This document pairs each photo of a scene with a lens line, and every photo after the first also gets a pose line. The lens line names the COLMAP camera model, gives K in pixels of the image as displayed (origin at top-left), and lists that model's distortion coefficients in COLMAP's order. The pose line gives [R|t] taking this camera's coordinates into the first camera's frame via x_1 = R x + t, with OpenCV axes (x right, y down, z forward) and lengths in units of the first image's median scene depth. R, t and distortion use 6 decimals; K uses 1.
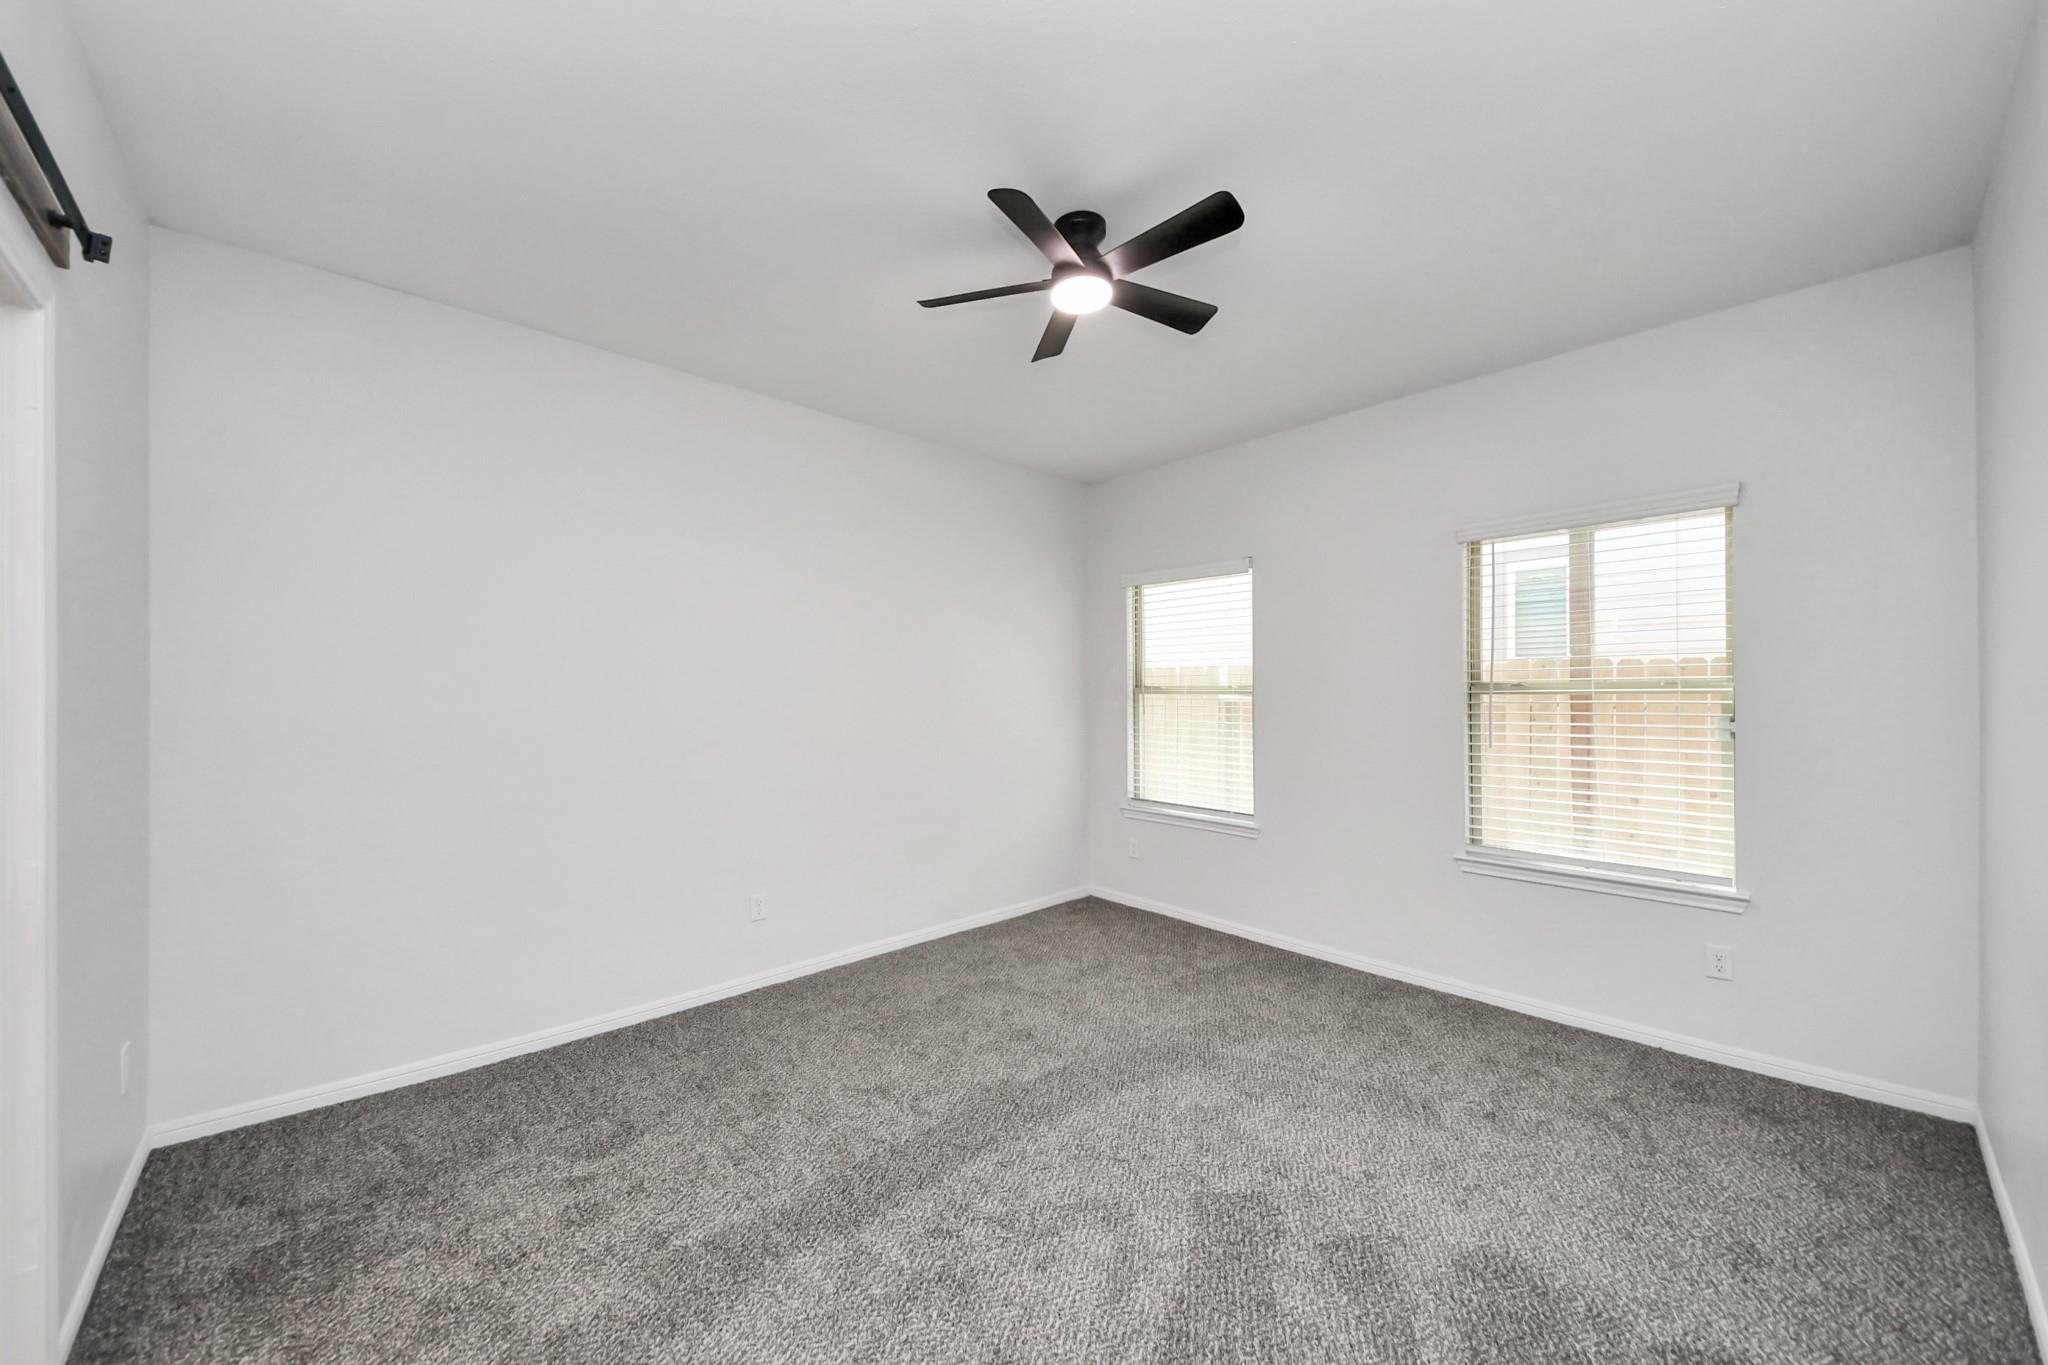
lens RADIAL K [[727.6, 0, 1016.3], [0, 727.6, 688.7], [0, 0, 1]] dist [0.025796, -0.017496]
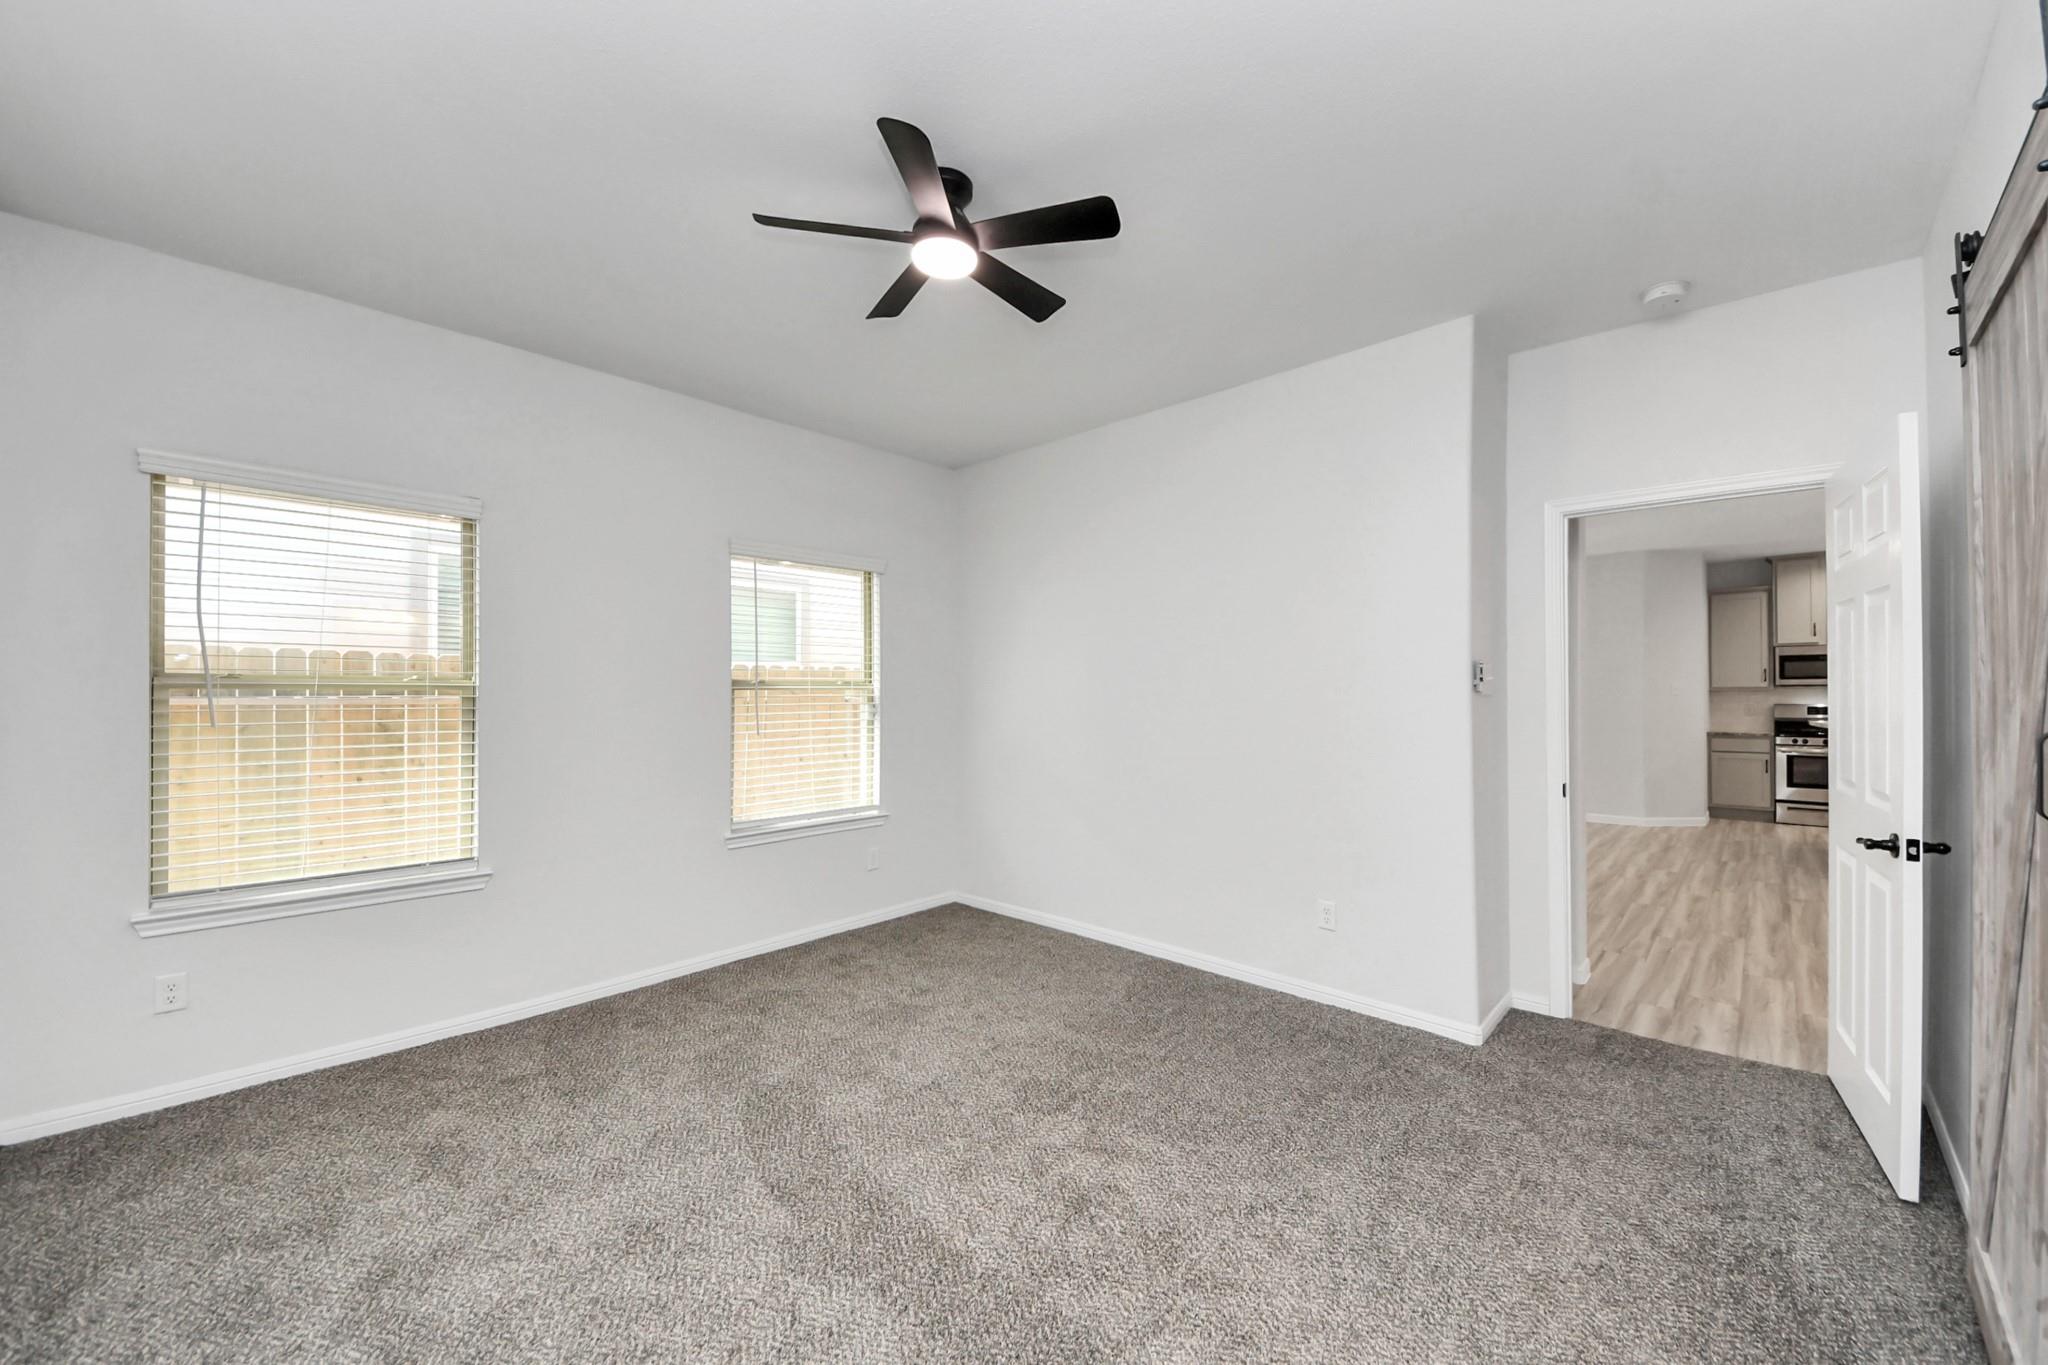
lens RADIAL K [[792.6, 0, 1024.0], [0, 792.6, 682.5], [0, 0, 1]] dist [-0.016327, -0.000027]
pose [[-0.079744, 0.007860, 0.996784, -0.694132], [-0.007882, 0.999933, -0.008516, 0.003913], [-0.996784, -0.008536, -0.079677, 0.733802]]
